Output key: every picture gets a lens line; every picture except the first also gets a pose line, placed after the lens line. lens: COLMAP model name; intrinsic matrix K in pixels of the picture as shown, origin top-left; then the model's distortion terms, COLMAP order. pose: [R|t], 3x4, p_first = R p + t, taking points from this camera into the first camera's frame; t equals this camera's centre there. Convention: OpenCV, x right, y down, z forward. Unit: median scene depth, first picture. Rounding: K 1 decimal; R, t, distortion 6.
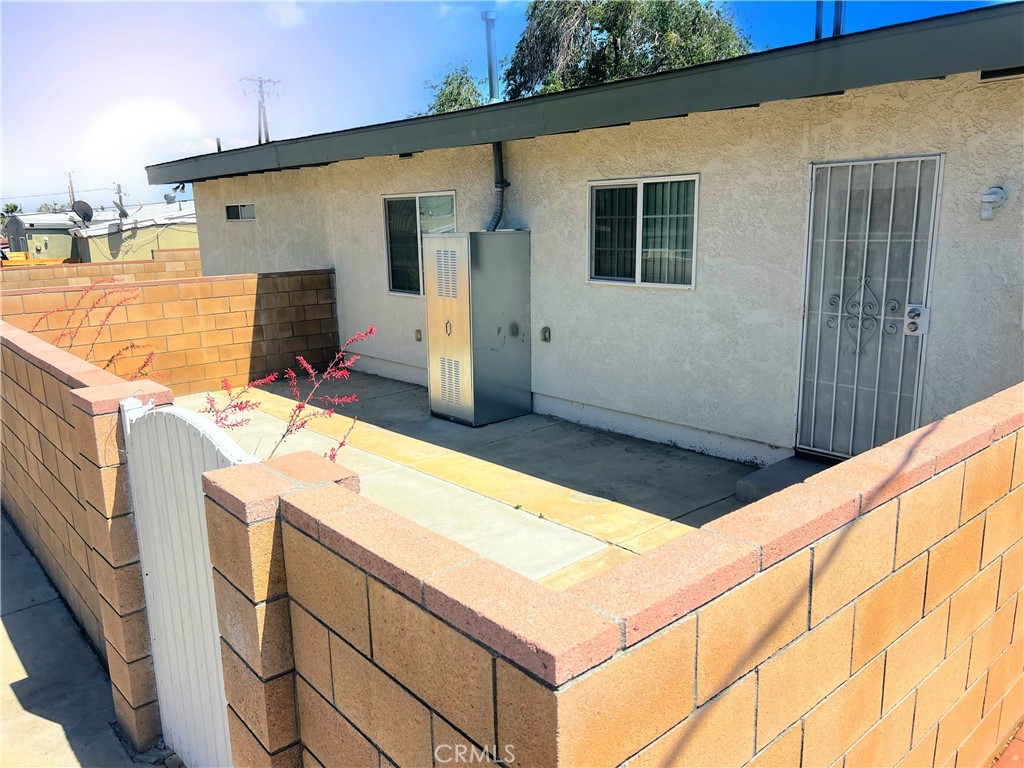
lens RADIAL K [[761.4, 0, 512.0], [0, 761.4, 384.0], [0, 0, 1]] dist [0.129080, -0.199008]
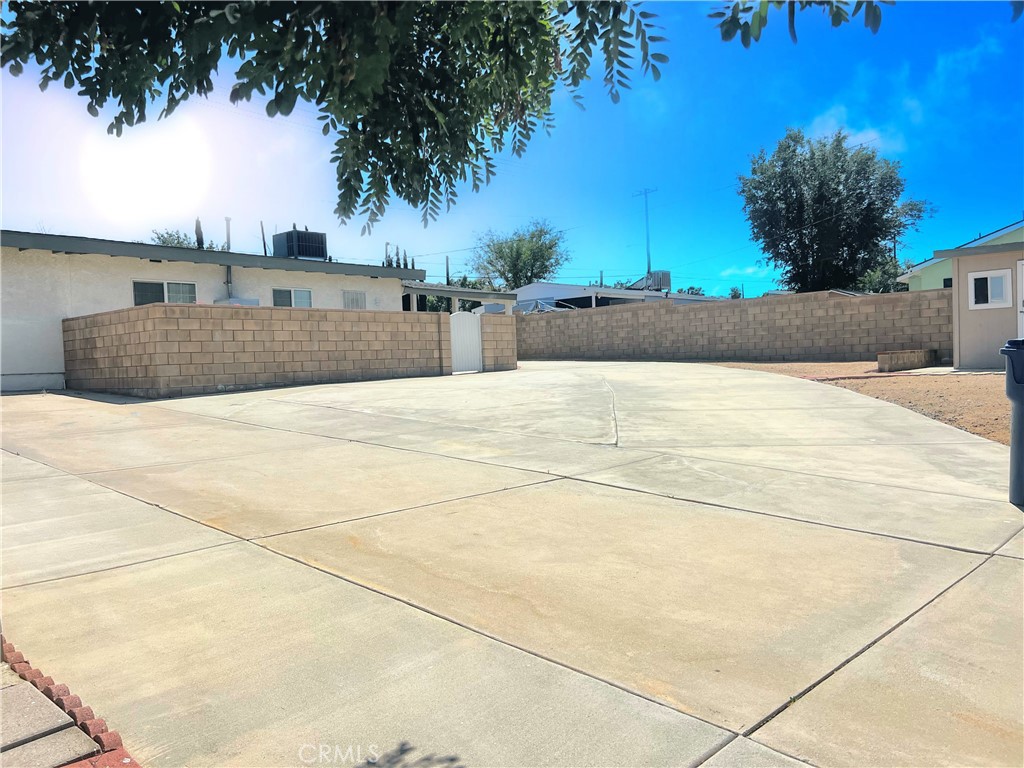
lens RADIAL K [[770.6, 0, 504.5], [0, 770.6, 384.7], [0, 0, 1]] dist [0.060675, -0.082431]
pose [[-0.090251, -0.001790, 0.995917, -2.523743], [0.244587, 0.969333, 0.023907, 0.202316], [-0.965418, 0.245746, -0.087045, 0.461215]]
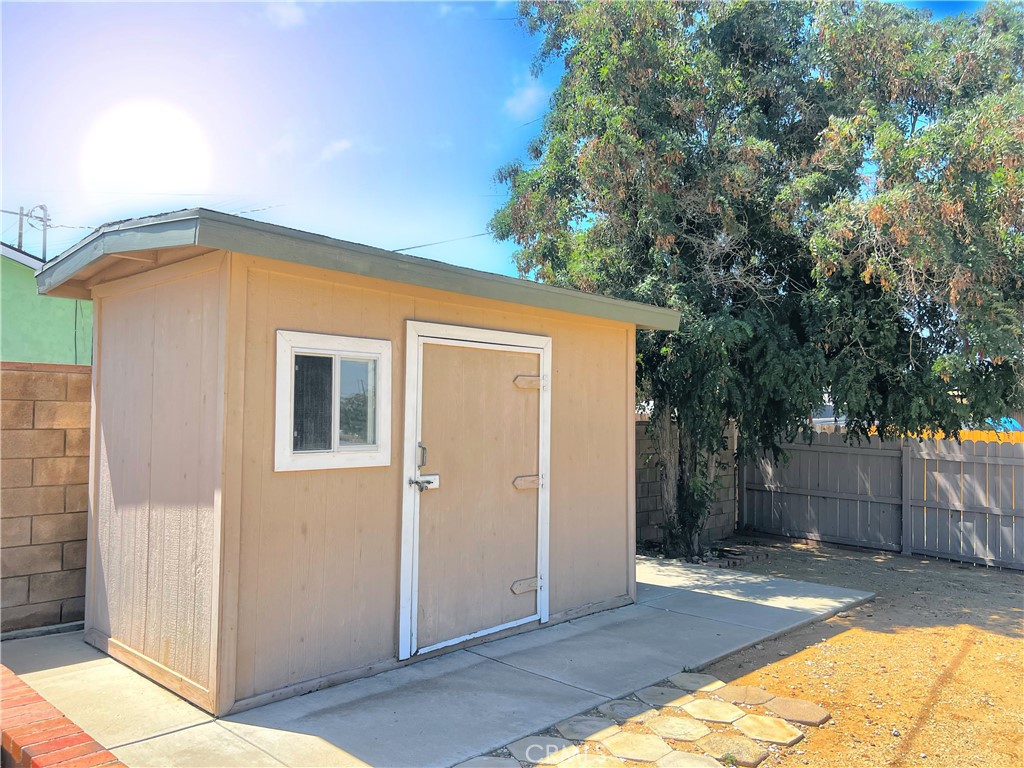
lens RADIAL K [[770.6, 0, 504.5], [0, 770.6, 384.7], [0, 0, 1]] dist [0.060675, -0.082431]
pose [[-0.993545, 0.001923, -0.113426, -0.658393], [-0.018200, 0.984203, 0.176108, 0.204826], [0.111972, 0.177035, -0.977814, -0.437608]]
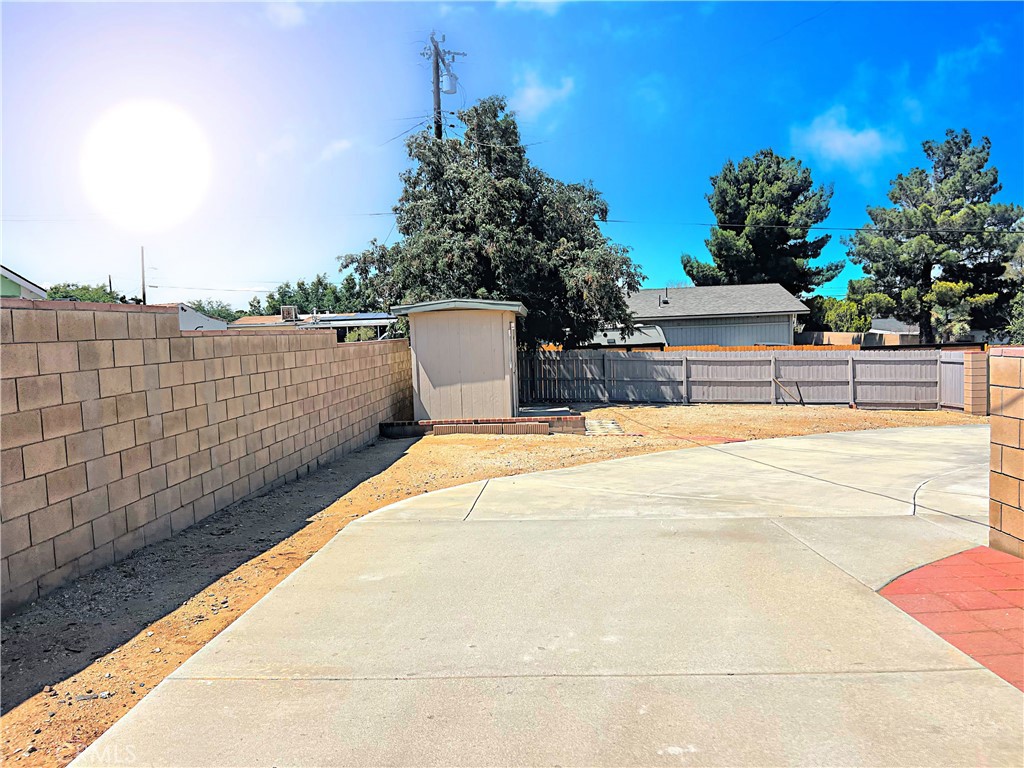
lens RADIAL K [[770.6, 0, 504.5], [0, 770.6, 384.7], [0, 0, 1]] dist [0.060675, -0.082431]
pose [[-0.680626, 0.099727, -0.725811, 0.848935], [-0.100642, 0.968573, 0.227458, -0.033919], [0.725685, 0.227861, -0.649200, 0.265233]]
